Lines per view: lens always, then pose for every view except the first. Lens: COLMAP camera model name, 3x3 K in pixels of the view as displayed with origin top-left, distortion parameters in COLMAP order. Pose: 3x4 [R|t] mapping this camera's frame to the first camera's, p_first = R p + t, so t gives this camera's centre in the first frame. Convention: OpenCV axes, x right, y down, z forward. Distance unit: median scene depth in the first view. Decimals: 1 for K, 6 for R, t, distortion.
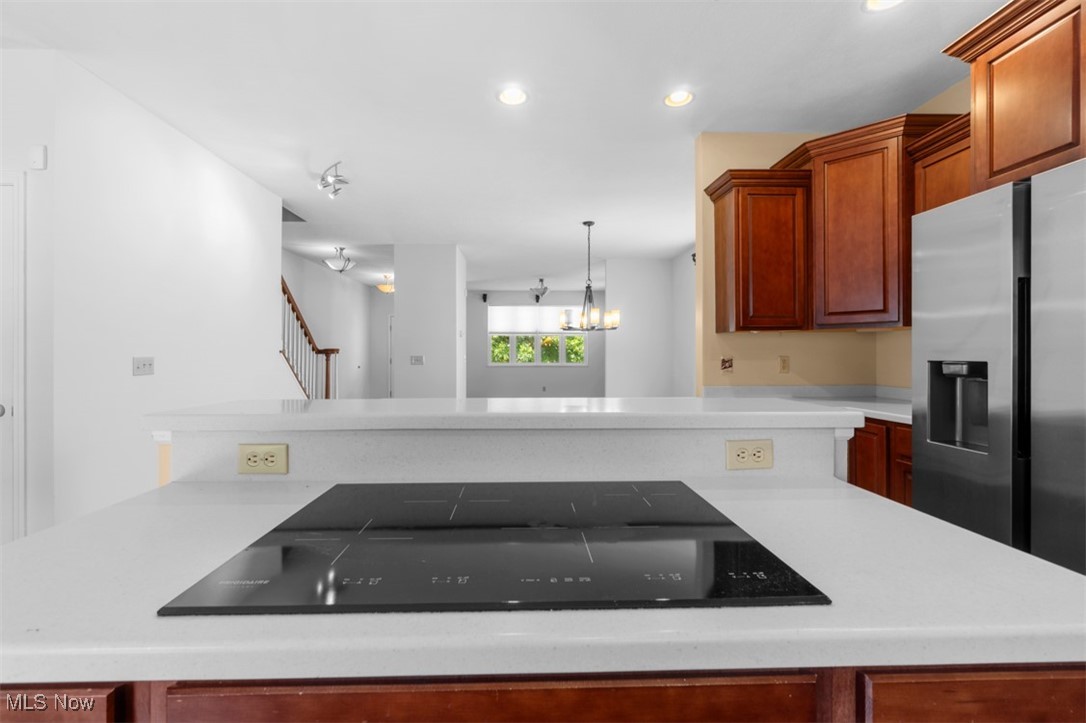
lens RADIAL K [[468.4, 0, 543.0], [0, 468.4, 361.5], [0, 0, 1]] dist [0.000158, -0.000060]
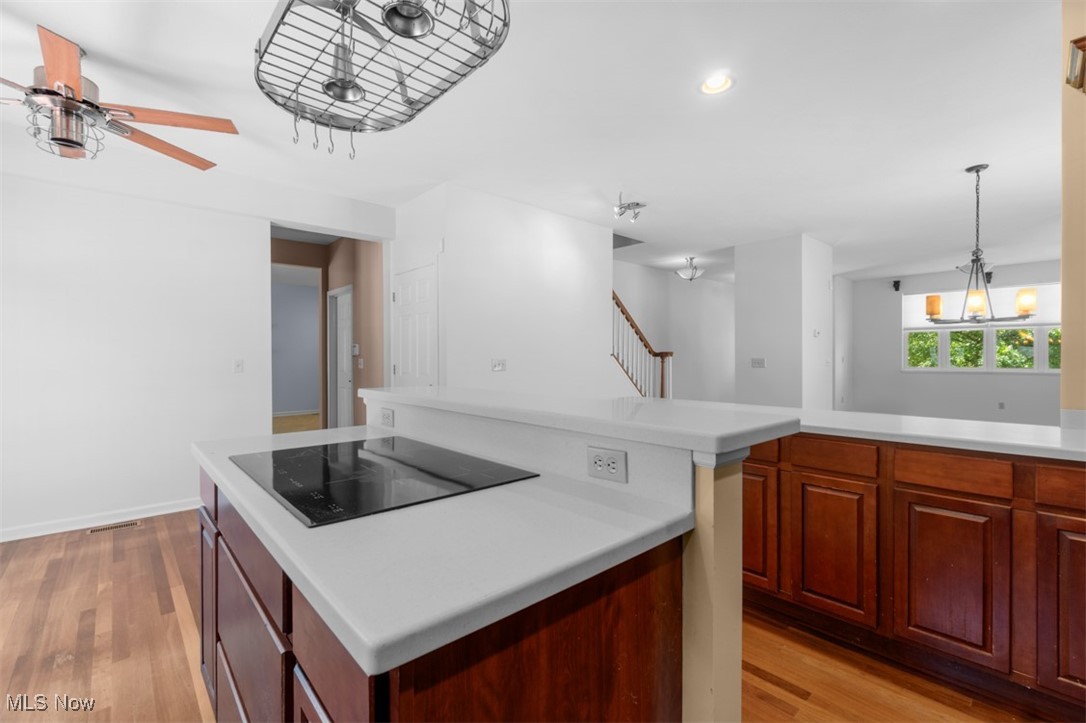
lens RADIAL K [[468.4, 0, 543.0], [0, 468.4, 361.5], [0, 0, 1]] dist [0.000158, -0.000060]
pose [[0.652199, 0.005132, -0.758031, 0.200101], [-0.009328, 0.999956, -0.001255, -0.000471], [0.757991, 0.007890, 0.652218, 0.055908]]
